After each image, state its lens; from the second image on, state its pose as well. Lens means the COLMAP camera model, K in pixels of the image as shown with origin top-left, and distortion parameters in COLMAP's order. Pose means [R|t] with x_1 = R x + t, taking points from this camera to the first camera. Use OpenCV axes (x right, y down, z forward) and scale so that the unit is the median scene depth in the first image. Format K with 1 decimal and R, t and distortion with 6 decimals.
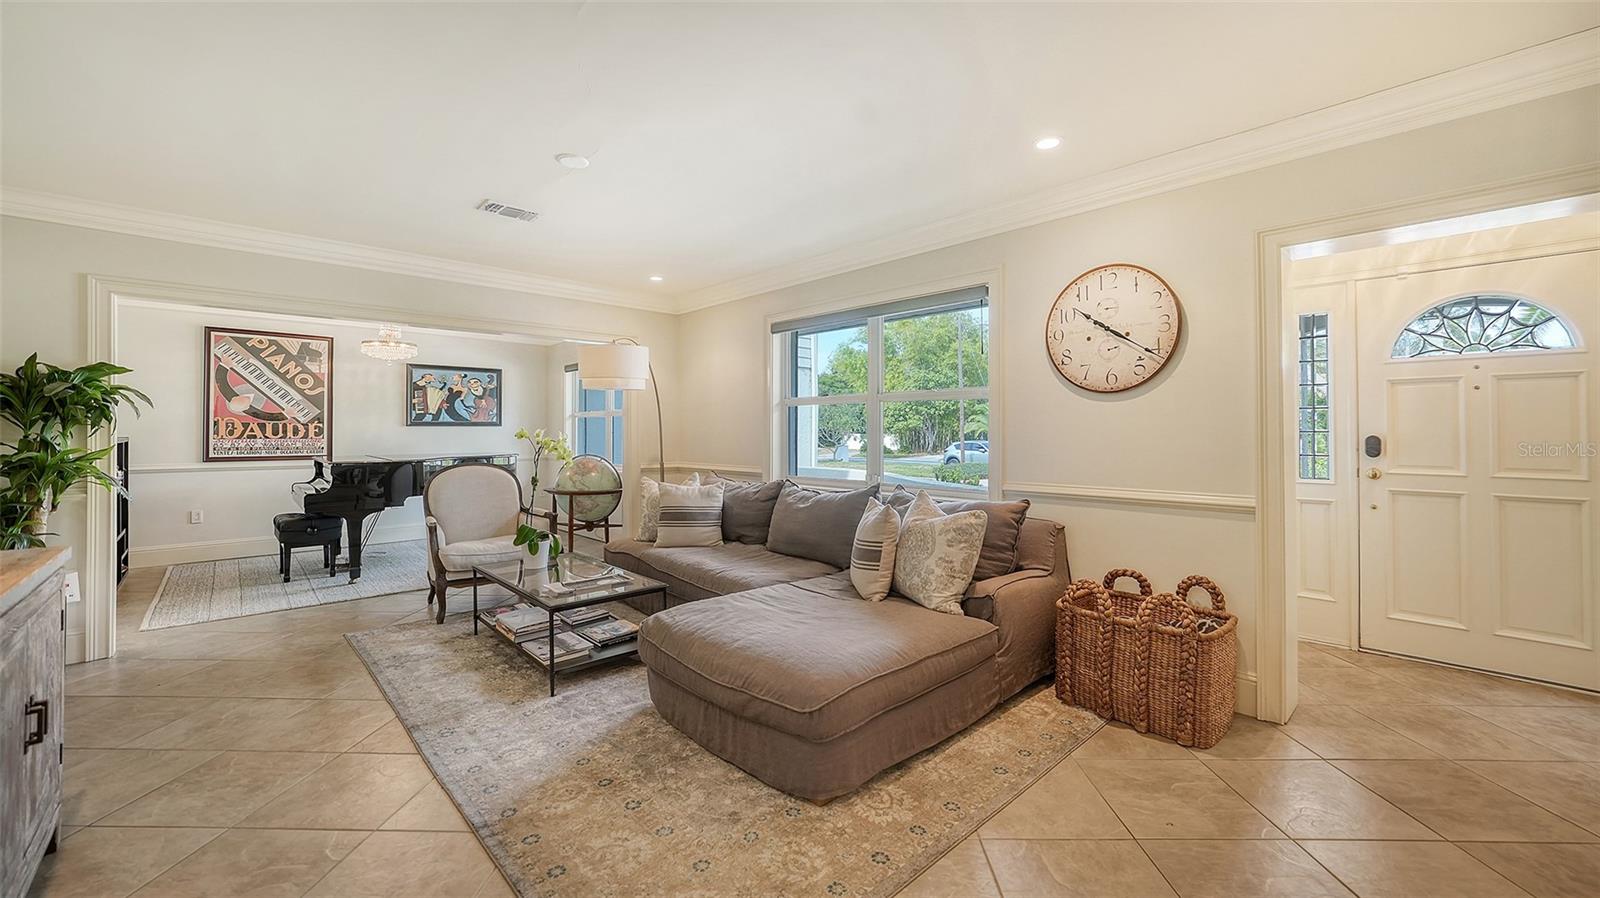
lens RADIAL K [[600.0, 0, 799.6], [0, 600.0, 424.3], [0, 0, 1]] dist [-0.008406, 0.000044]
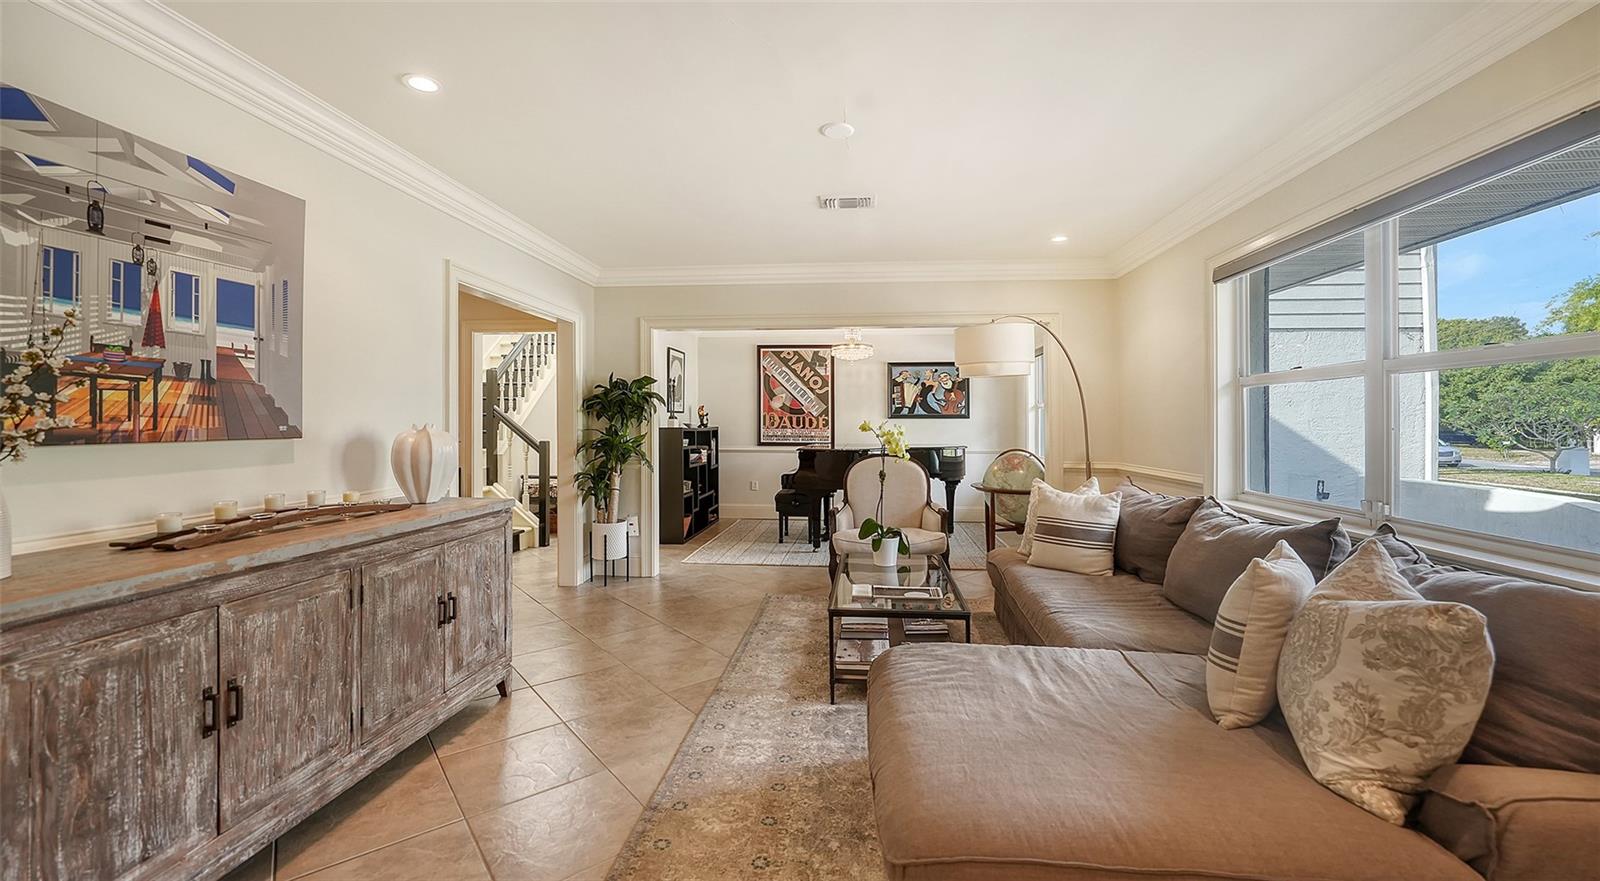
lens RADIAL K [[619.7, 0, 833.7], [0, 619.7, 424.7], [0, 0, 1]] dist [-0.015979, 0.005484]
pose [[0.682675, 0.004065, -0.730711, 0.137937], [0.005840, 0.999922, 0.011019, 0.001281], [0.730699, -0.011790, 0.682598, 0.155653]]
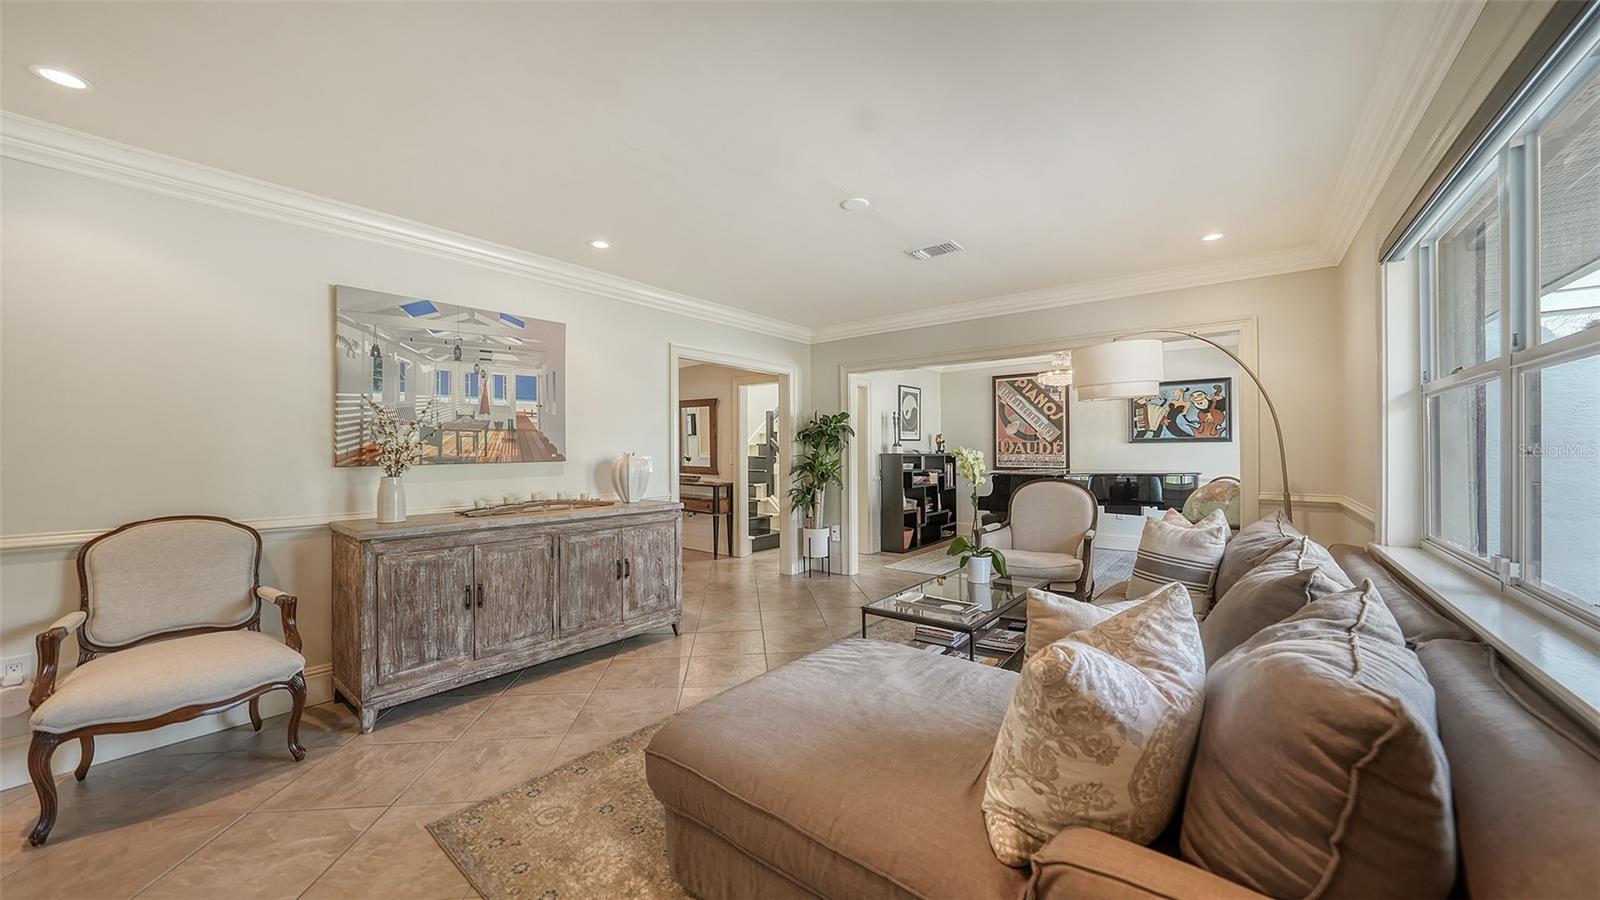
lens RADIAL K [[574.3, 0, 834.7], [0, 574.3, 451.8], [0, 0, 1]] dist [-0.018912, -0.000006]
pose [[0.178476, 0.003410, -0.983938, 0.289192], [0.017571, 0.999824, 0.006652, 0.002842], [0.983787, -0.018475, 0.178385, 0.347786]]
